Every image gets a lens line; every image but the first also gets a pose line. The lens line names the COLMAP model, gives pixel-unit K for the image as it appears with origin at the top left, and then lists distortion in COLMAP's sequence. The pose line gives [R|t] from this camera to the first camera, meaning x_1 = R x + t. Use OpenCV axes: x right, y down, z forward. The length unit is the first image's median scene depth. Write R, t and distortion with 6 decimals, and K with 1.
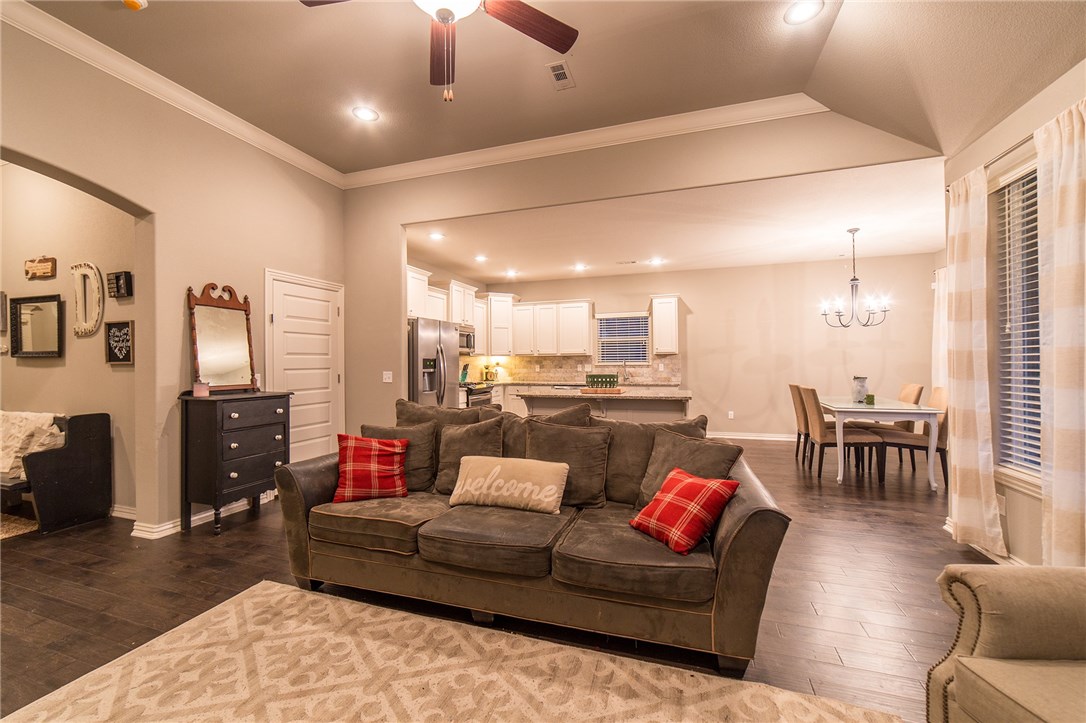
lens RADIAL K [[436.0, 0, 538.5], [0, 436.0, 360.7], [0, 0, 1]] dist [-0.012802, 0.000365]
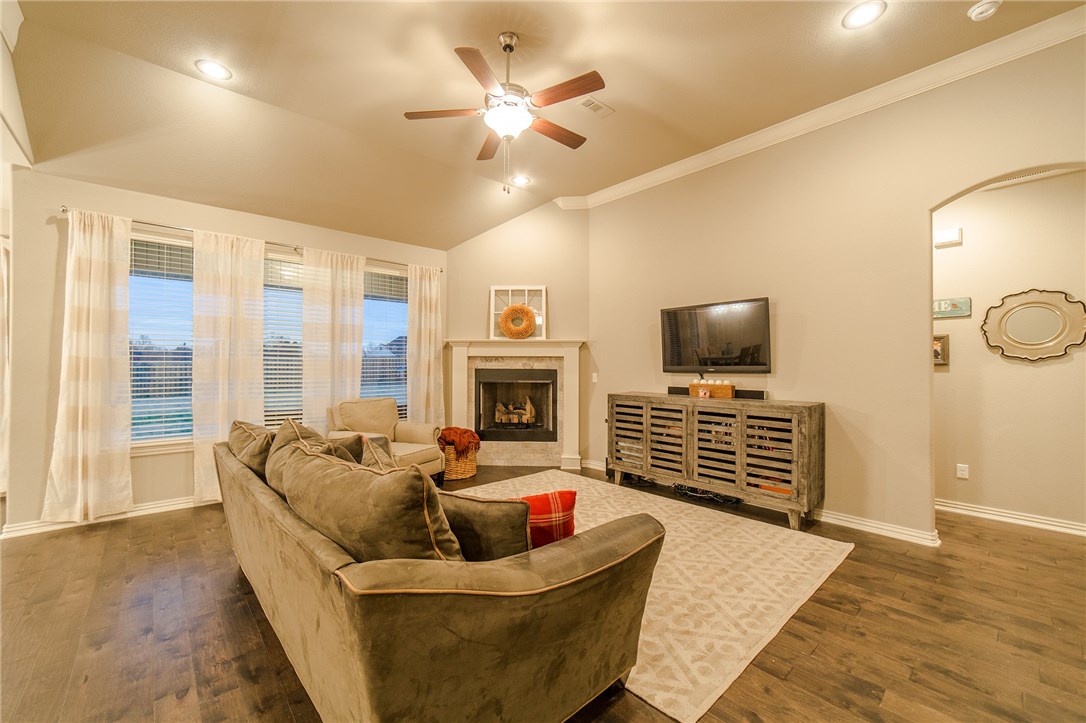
lens RADIAL K [[443.3, 0, 532.4], [0, 443.3, 357.6], [0, 0, 1]] dist [-0.011128, 0.000974]
pose [[-0.869677, 0.013884, 0.493426, -0.441094], [0.004195, 0.999776, -0.020738, 0.005332], [-0.493604, -0.015965, -0.869540, 0.961808]]
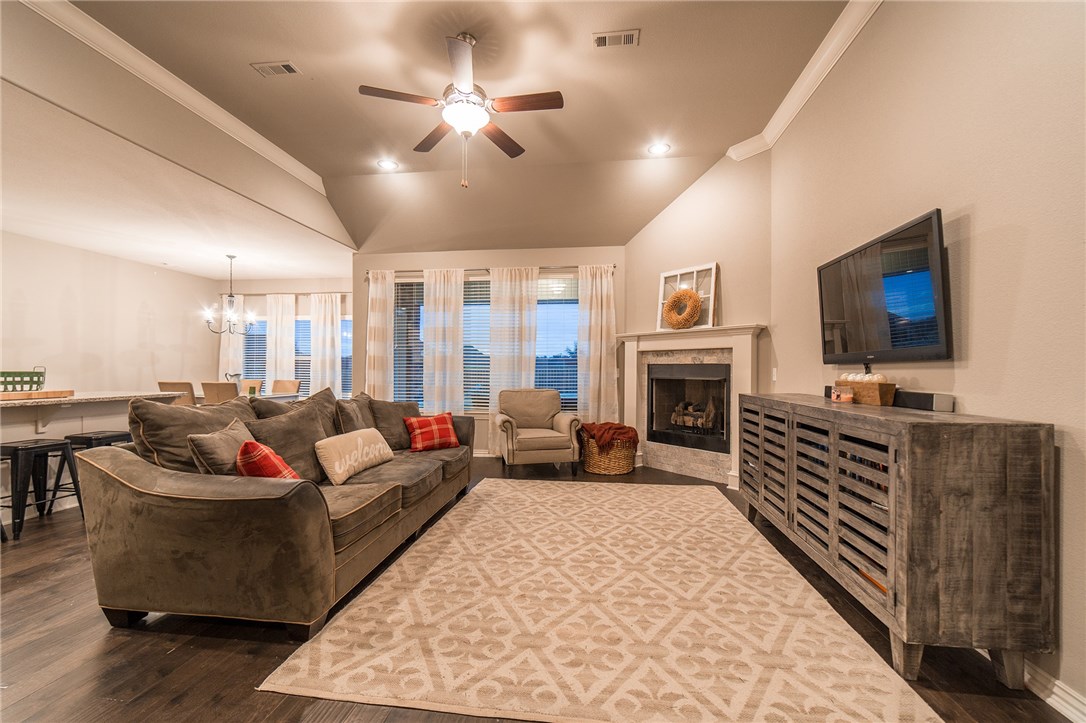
lens RADIAL K [[432.2, 0, 544.3], [0, 432.2, 365.6], [0, 0, 1]] dist [-0.000771, 0.000269]
pose [[-0.196787, 0.016965, 0.980300, -0.768457], [-0.005539, 0.999815, -0.018414, 0.037651], [-0.980431, -0.009053, -0.196656, 0.425768]]
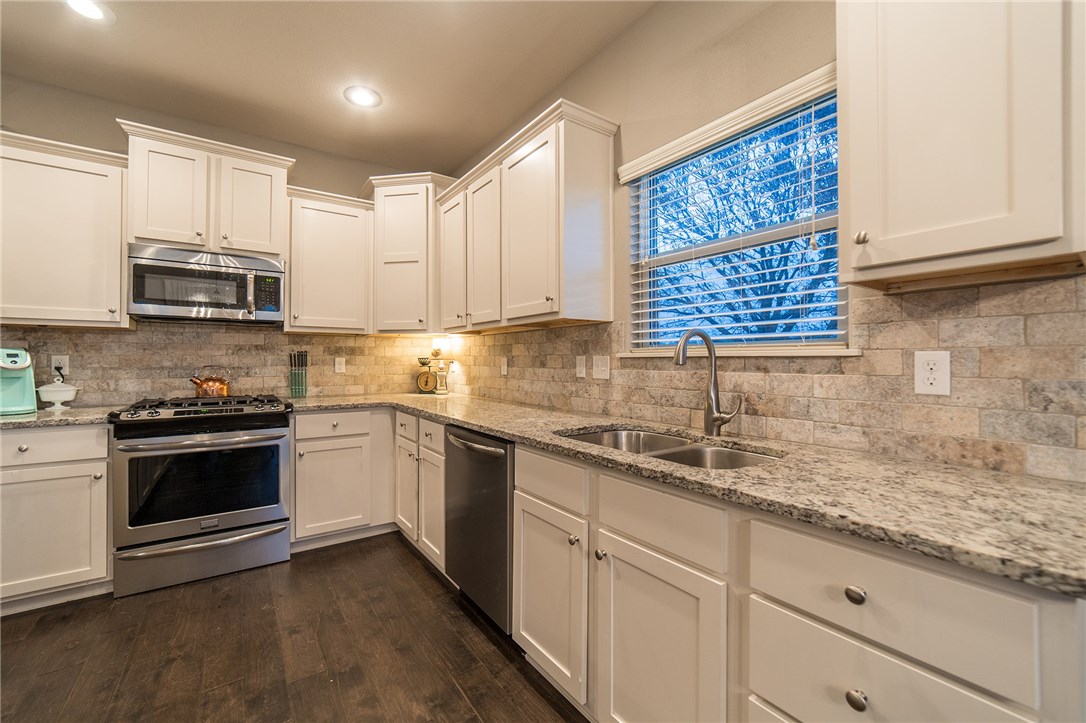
lens RADIAL K [[443.3, 0, 532.4], [0, 443.3, 357.6], [0, 0, 1]] dist [-0.011128, 0.000974]
pose [[0.799591, 0.006656, -0.600508, 0.455734], [-0.009140, 0.999958, -0.001086, 0.019682], [0.600476, 0.006357, 0.799618, 1.365652]]
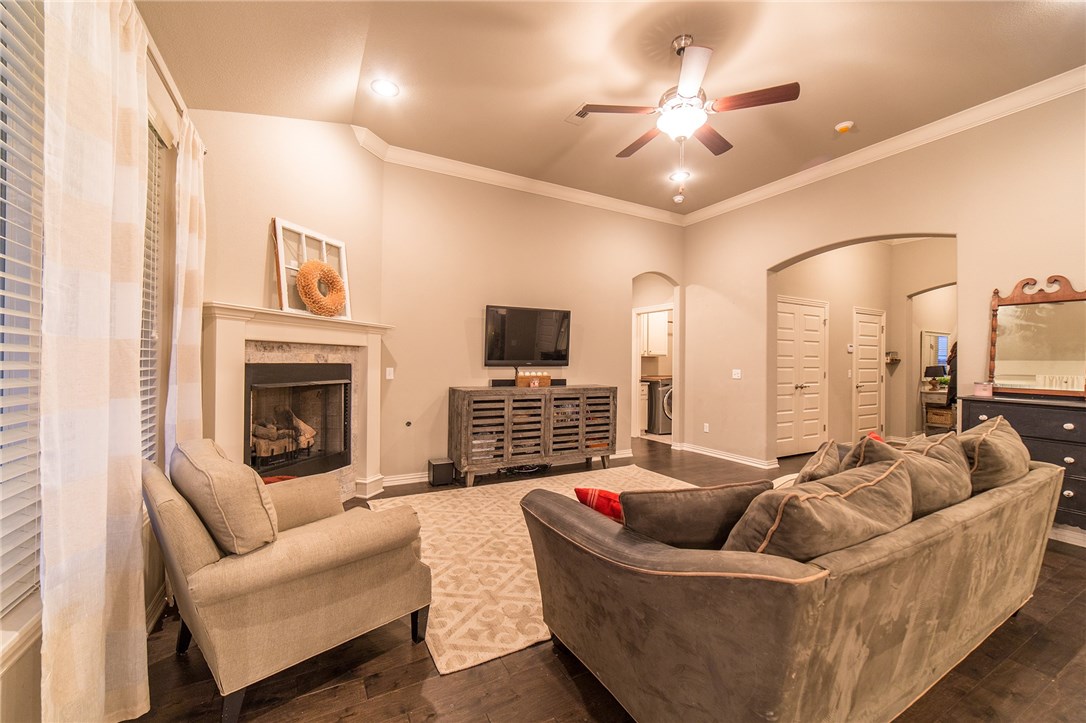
lens RADIAL K [[427.6, 0, 533.8], [0, 427.6, 359.5], [0, 0, 1]] dist [-0.009473, 0.000061]
pose [[-0.682556, -0.002200, -0.730830, 0.528250], [-0.005888, 0.999980, 0.002489, -0.000167], [0.730809, 0.006002, -0.682555, 0.687936]]
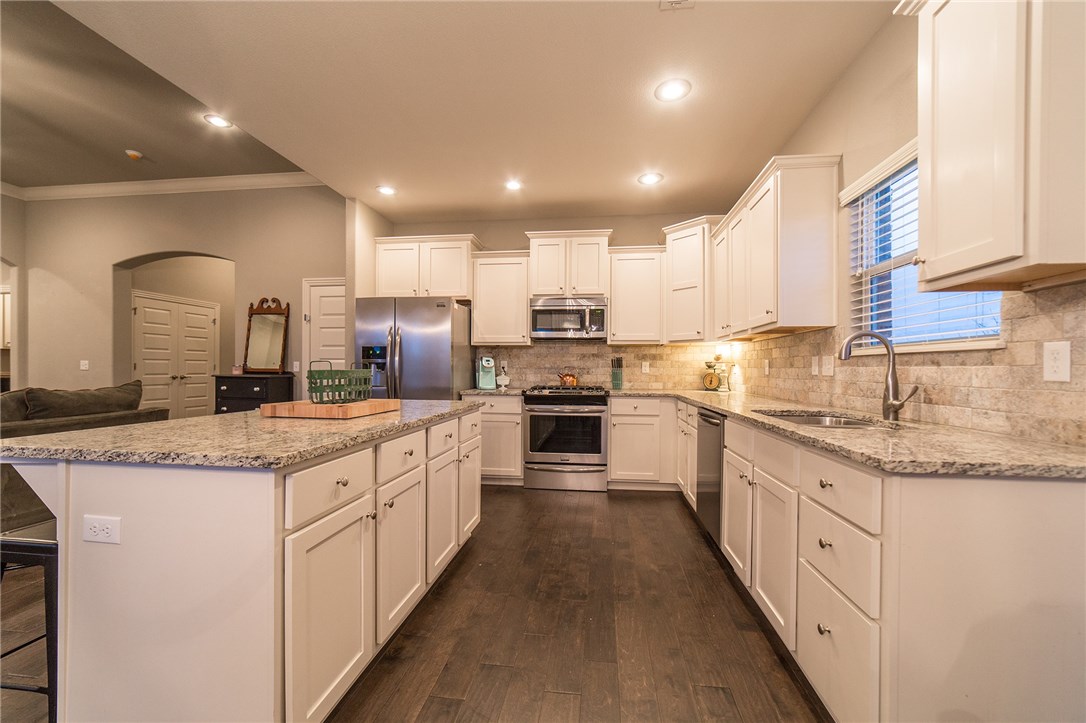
lens RADIAL K [[439.0, 0, 543.7], [0, 439.0, 372.4], [0, 0, 1]] dist [-0.011335, 0.000407]
pose [[0.199753, 0.017666, -0.979687, 0.714454], [-0.007711, 0.999835, 0.016457, 0.032038], [0.979816, 0.004267, 0.199856, 1.331120]]
